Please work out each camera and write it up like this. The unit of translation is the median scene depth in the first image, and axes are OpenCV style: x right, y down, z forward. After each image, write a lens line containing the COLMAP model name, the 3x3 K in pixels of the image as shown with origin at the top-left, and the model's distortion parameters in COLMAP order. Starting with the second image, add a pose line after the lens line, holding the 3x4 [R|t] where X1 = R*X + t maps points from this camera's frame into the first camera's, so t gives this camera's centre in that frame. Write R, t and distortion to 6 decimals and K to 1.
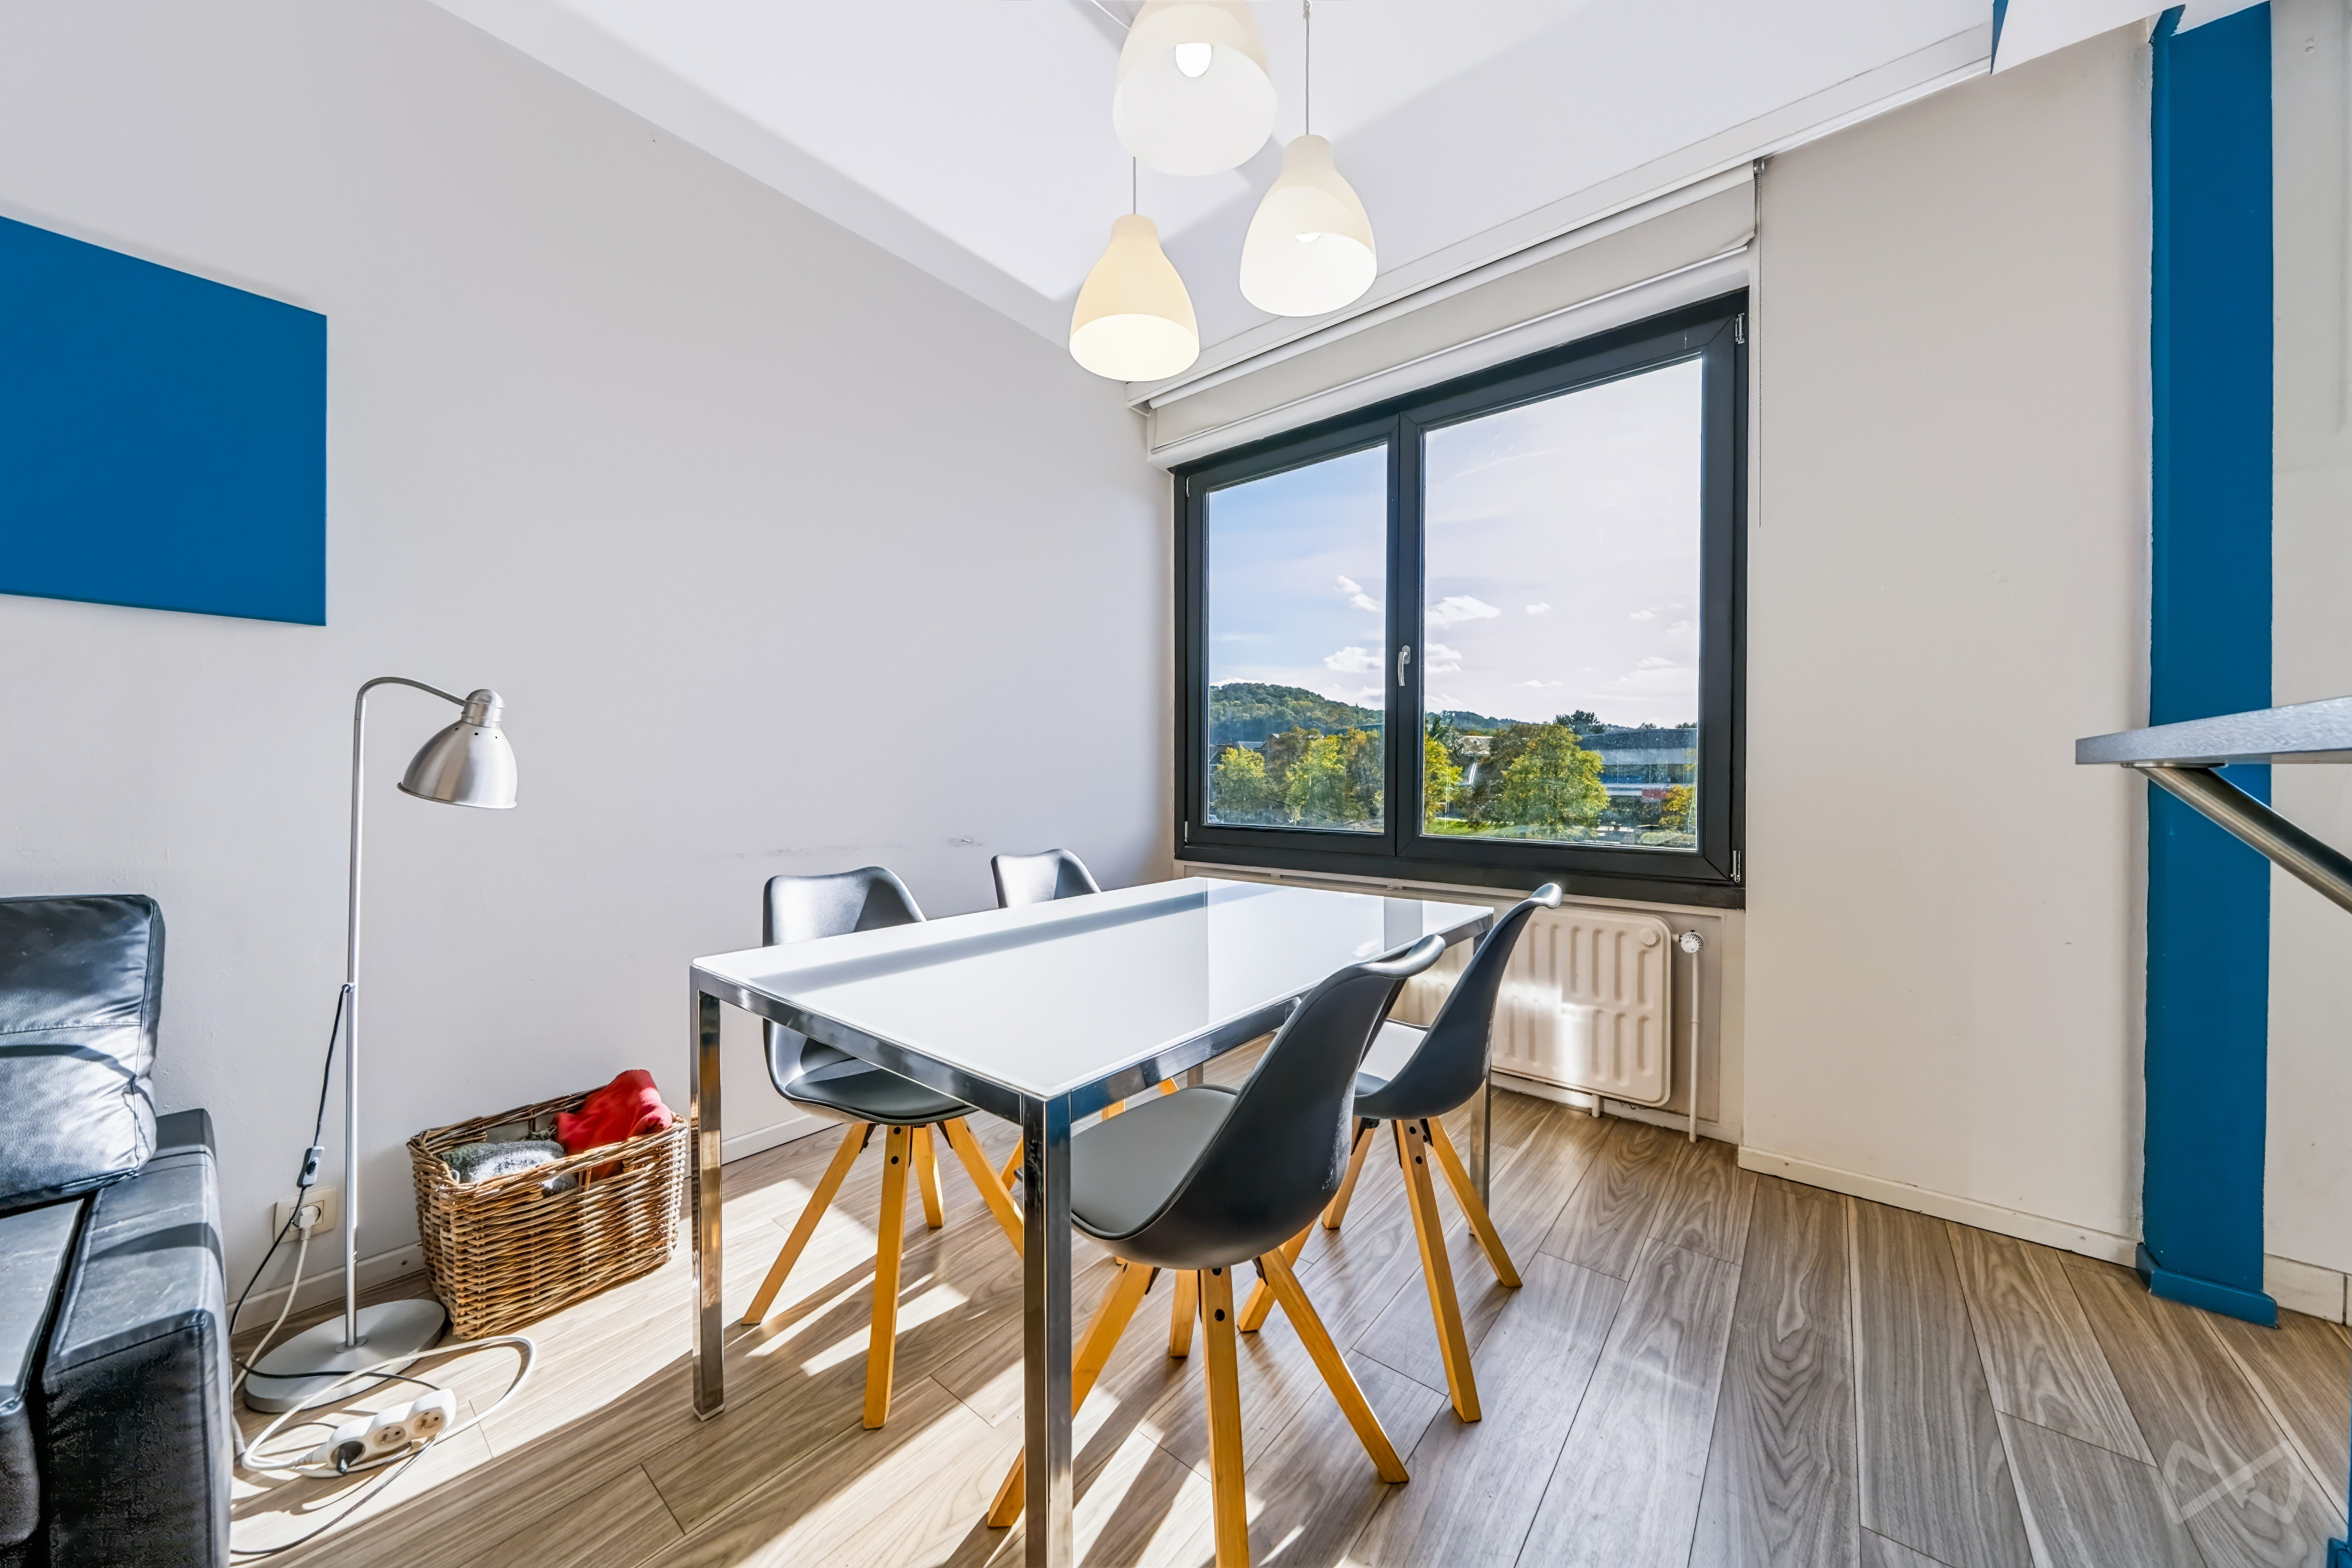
lens RADIAL K [[807.6, 0, 1174.9], [0, 807.6, 781.3], [0, 0, 1]] dist [-0.007491, -0.000104]
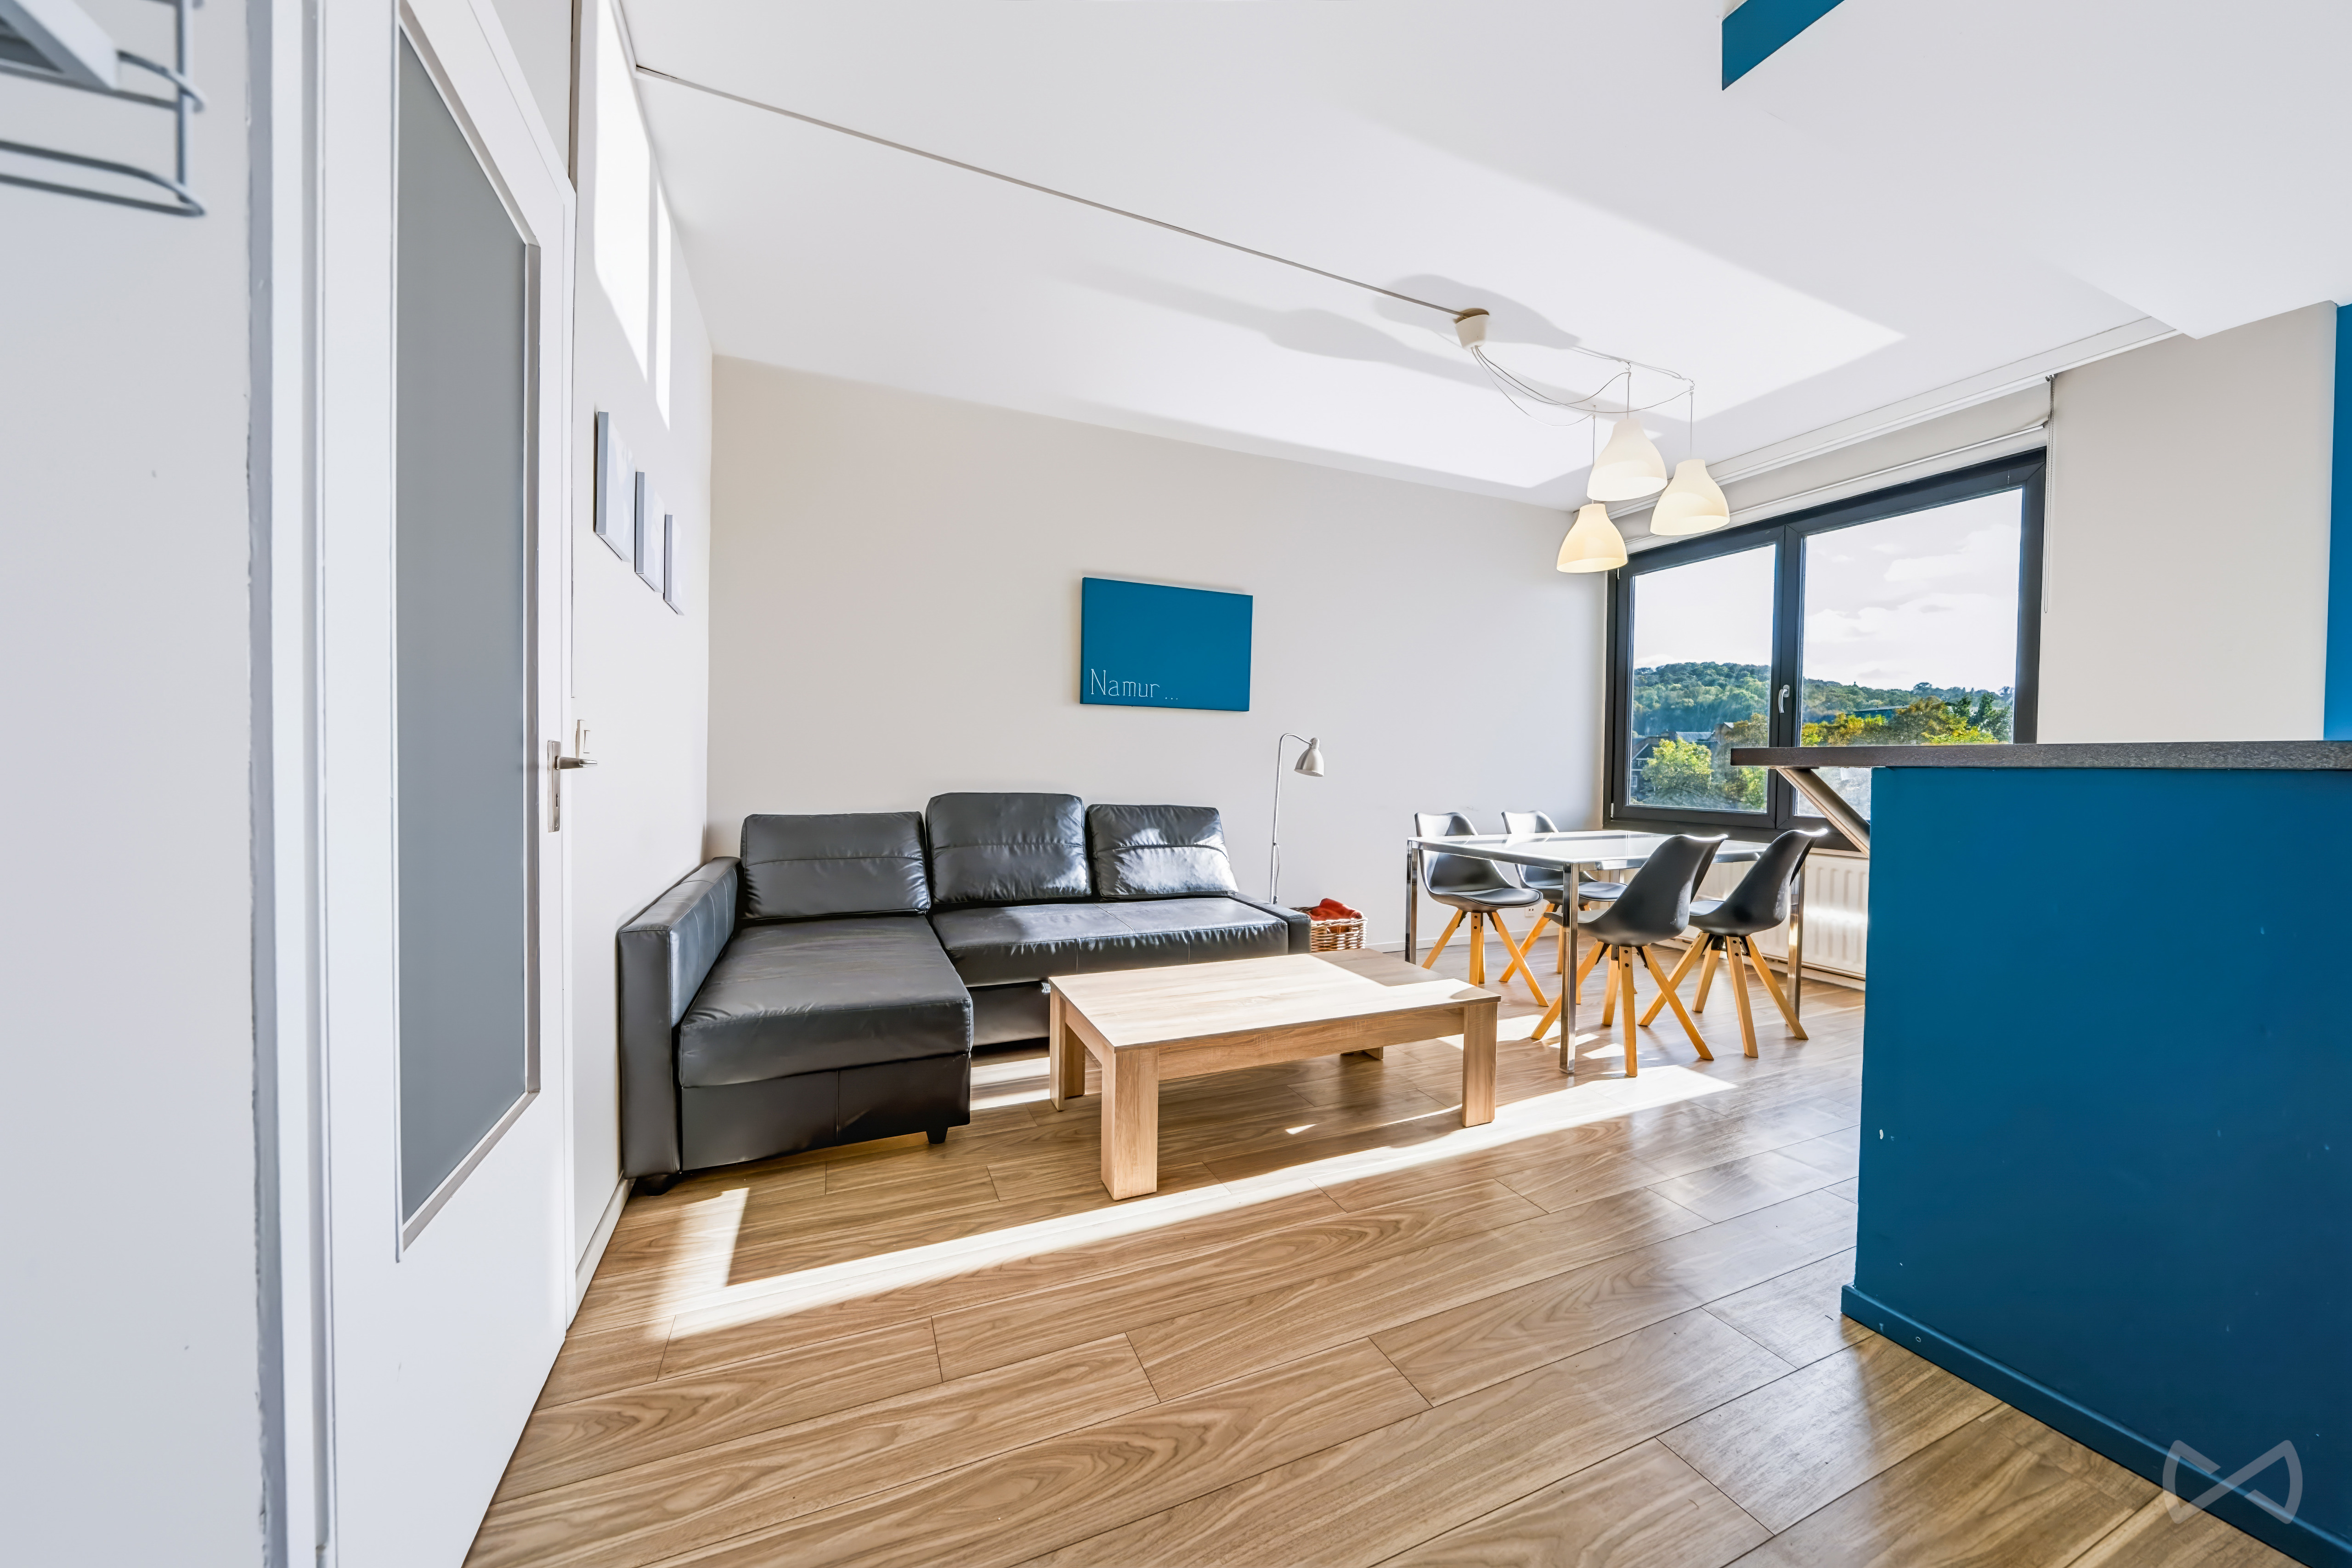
lens RADIAL K [[807.6, 0, 1161.0], [0, 807.6, 781.1], [0, 0, 1]] dist [-0.007491, -0.000104]
pose [[0.881737, 0.016751, -0.471443, -0.022204], [-0.012856, 0.999851, 0.011481, 0.004926], [0.471565, -0.004062, 0.881822, -0.783774]]
